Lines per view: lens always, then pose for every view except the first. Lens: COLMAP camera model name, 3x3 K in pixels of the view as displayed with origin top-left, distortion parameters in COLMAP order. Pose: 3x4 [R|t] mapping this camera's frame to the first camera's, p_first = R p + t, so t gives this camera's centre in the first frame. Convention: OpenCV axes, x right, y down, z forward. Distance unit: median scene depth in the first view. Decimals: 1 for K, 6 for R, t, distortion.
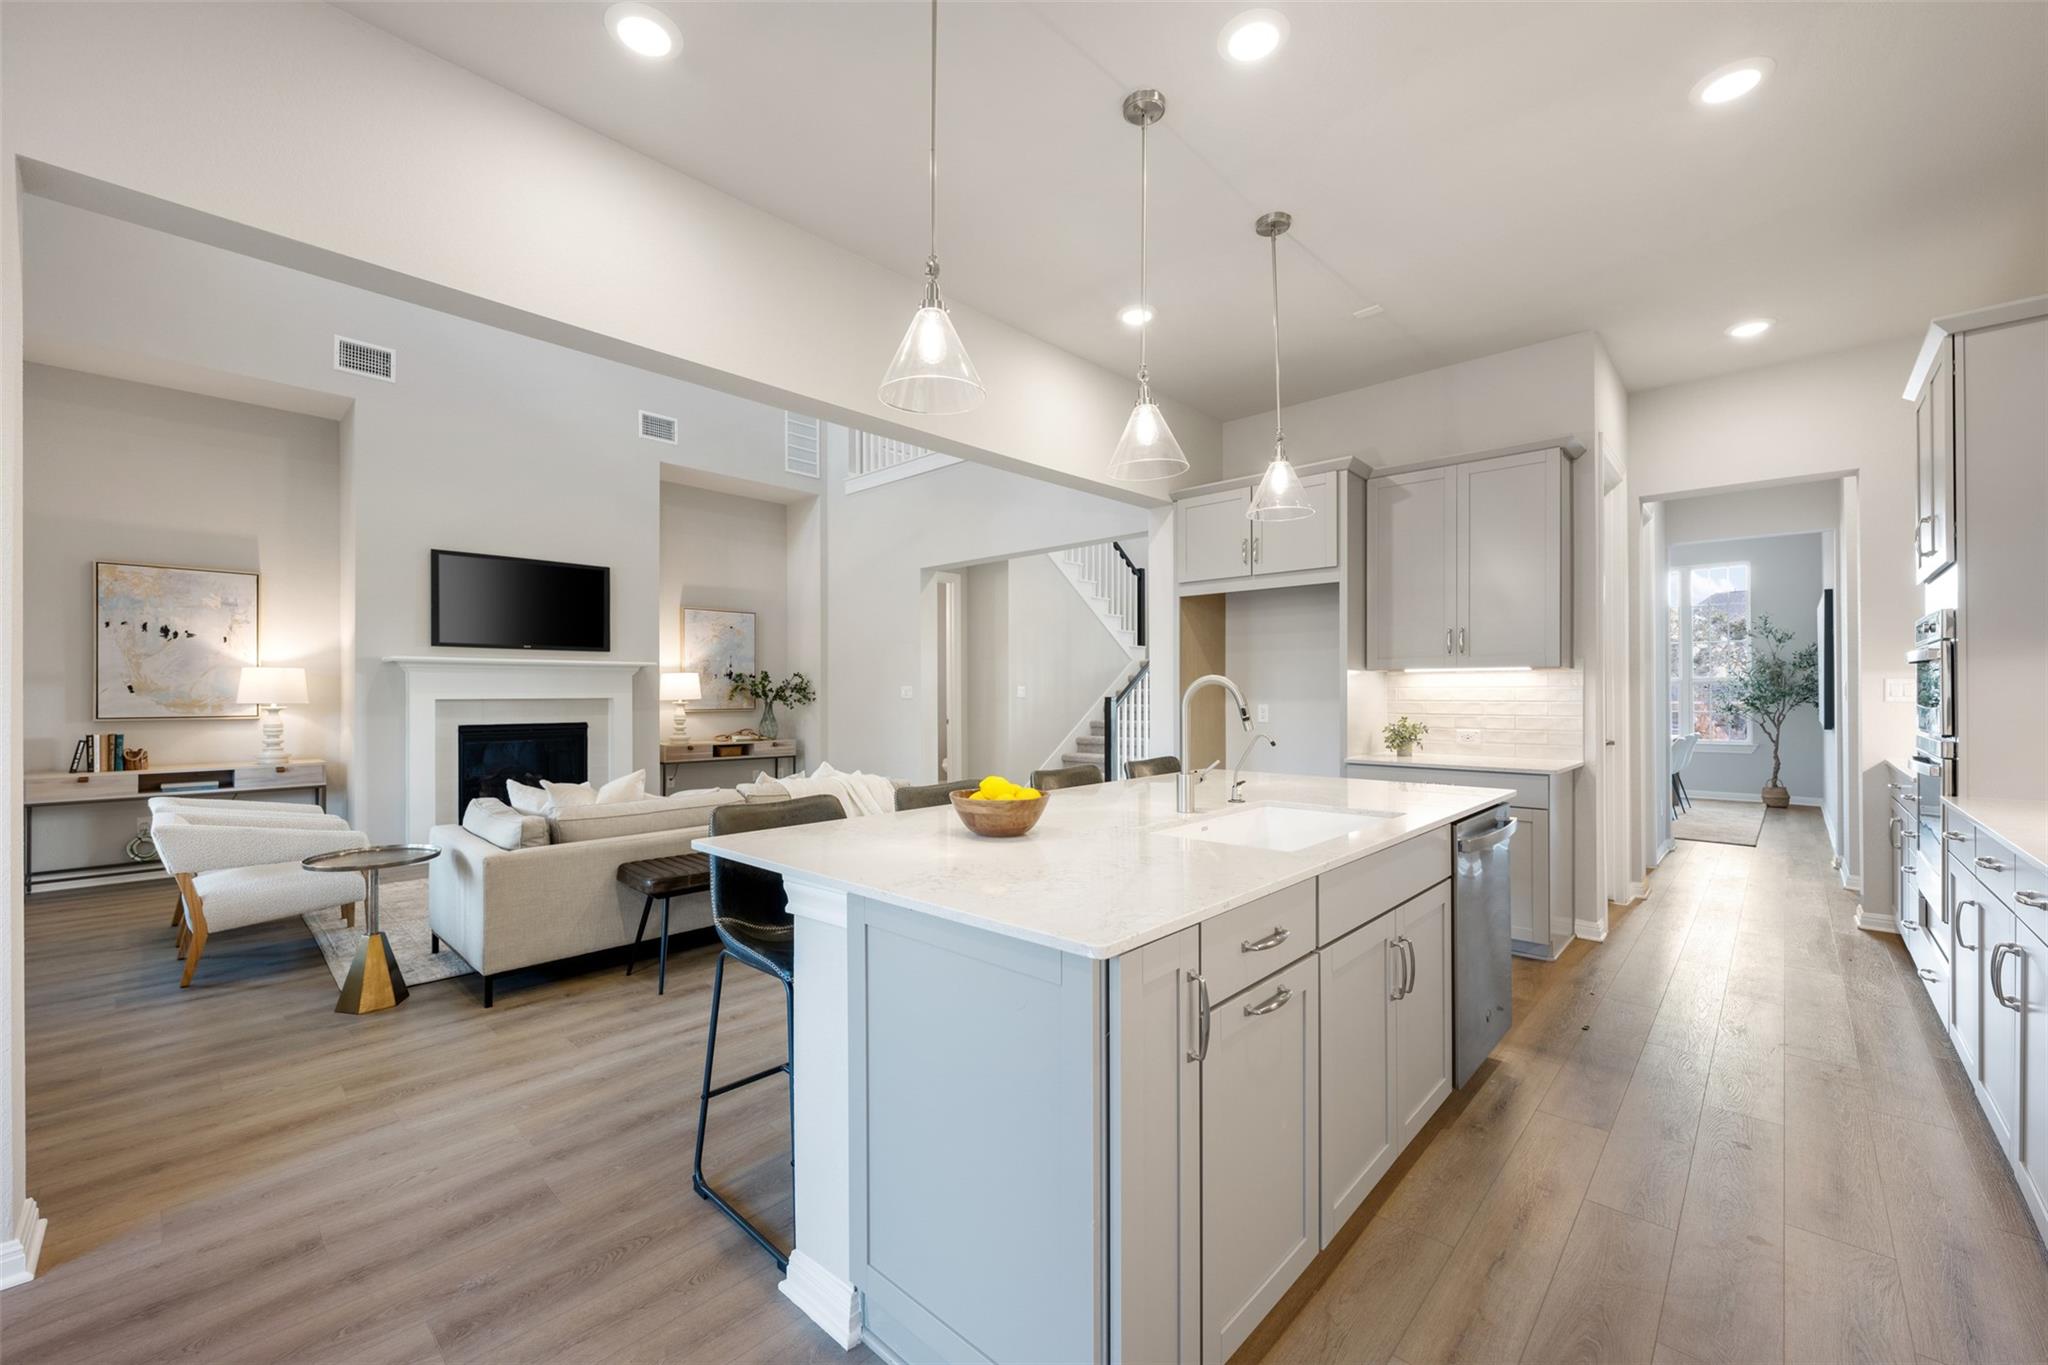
lens RADIAL K [[816.9, 0, 1021.5], [0, 816.9, 689.7], [0, 0, 1]] dist [0.000377, 0.000396]
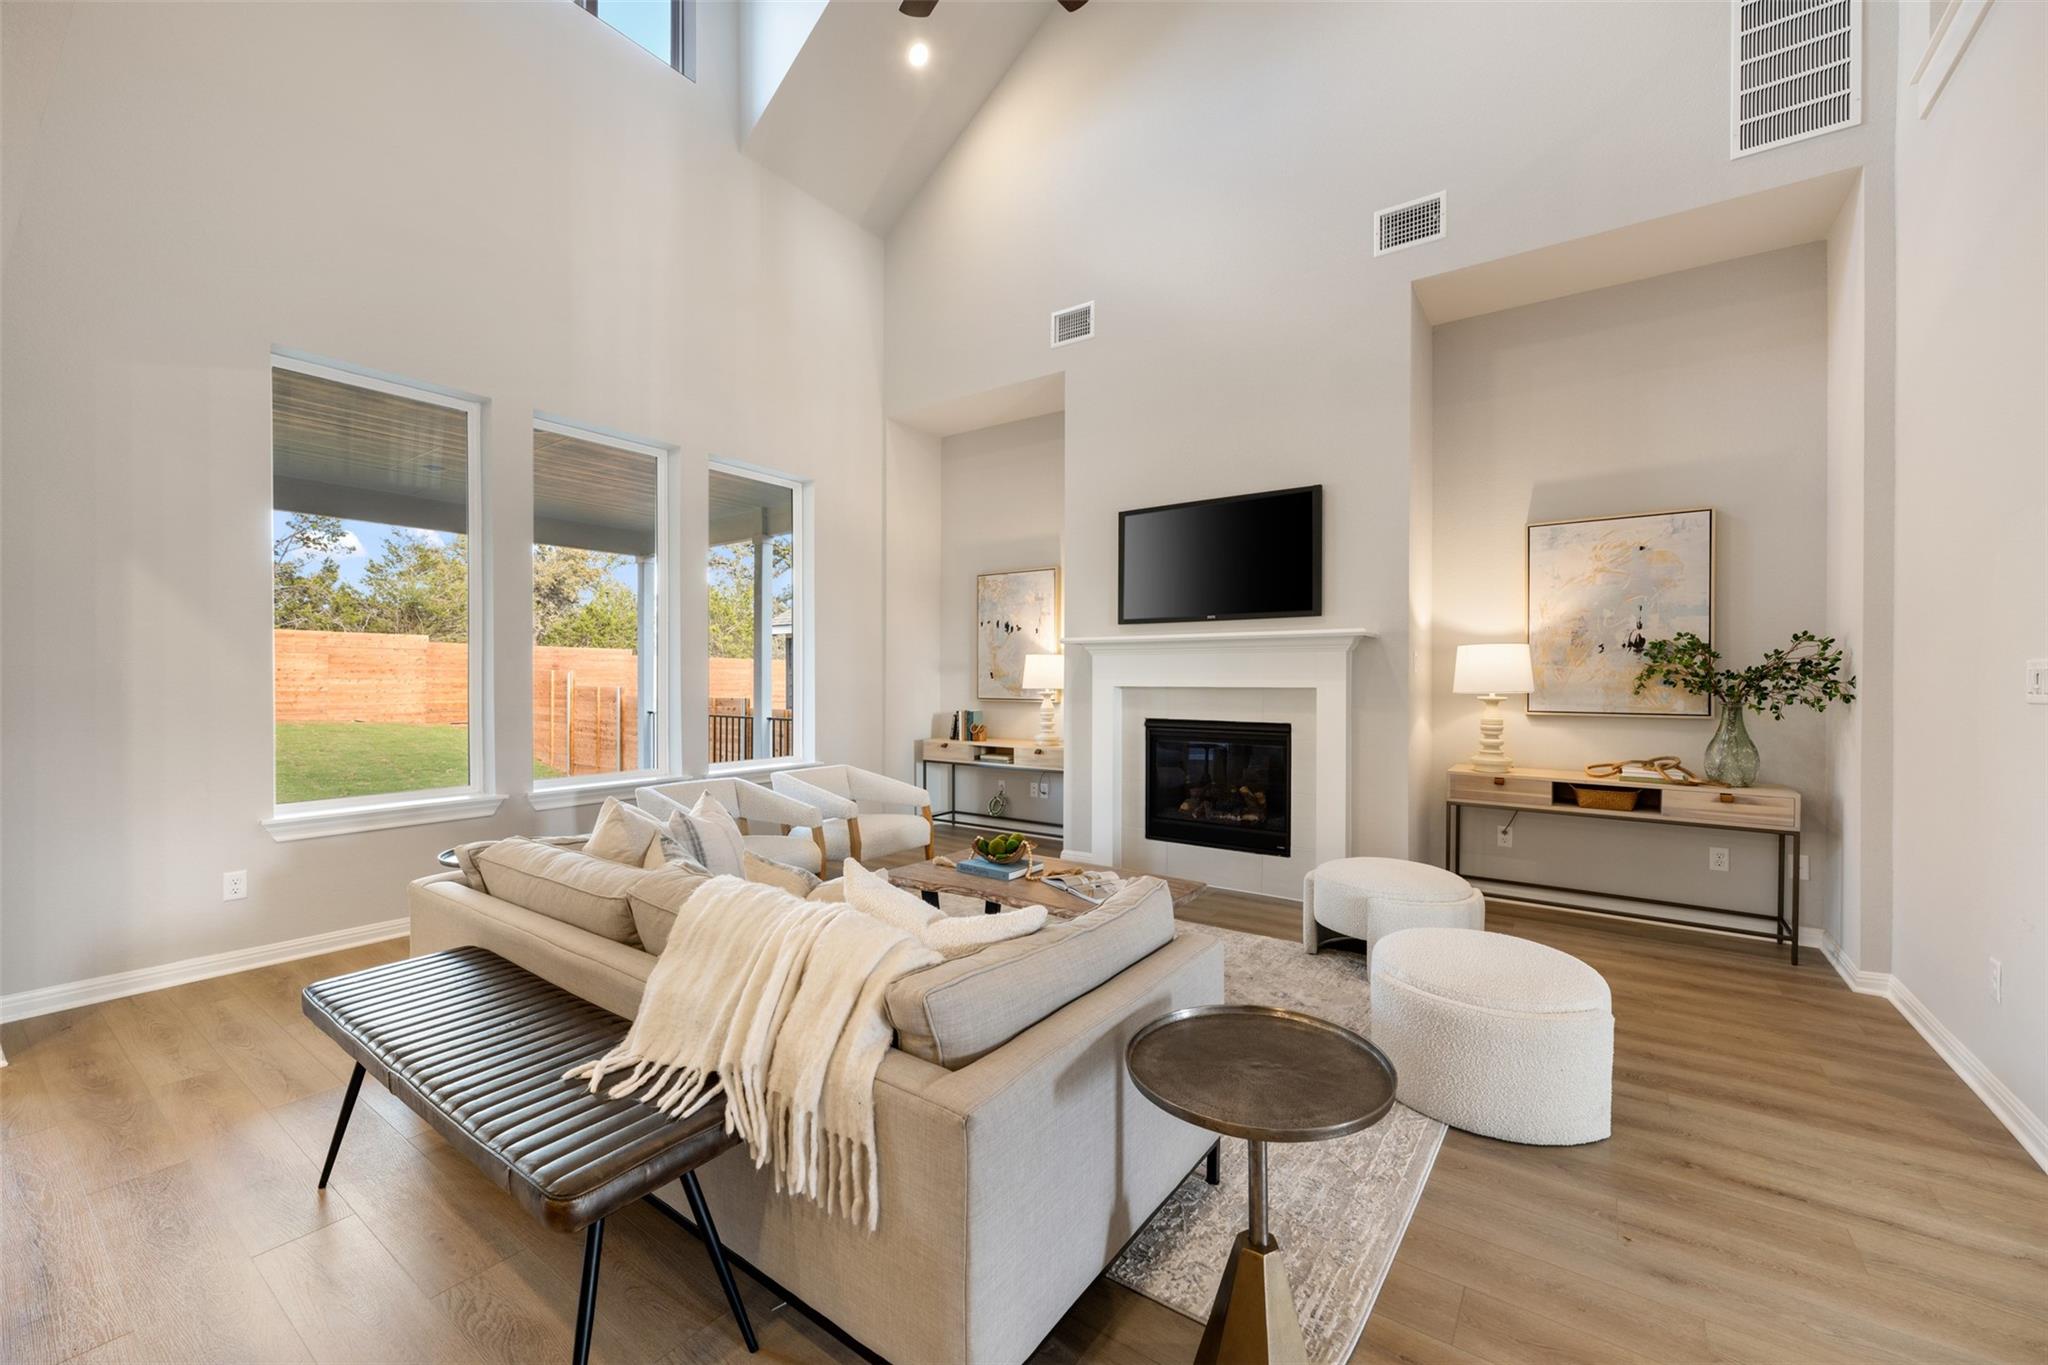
lens RADIAL K [[809.1, 0, 1023.0], [0, 809.1, 682.4], [0, 0, 1]] dist [-0.001183, 0.000134]
pose [[0.130362, 0.005365, -0.991452, 0.119636], [0.000281, 0.999985, 0.005448, 0.003199], [0.991466, -0.000989, 0.130359, 0.840584]]
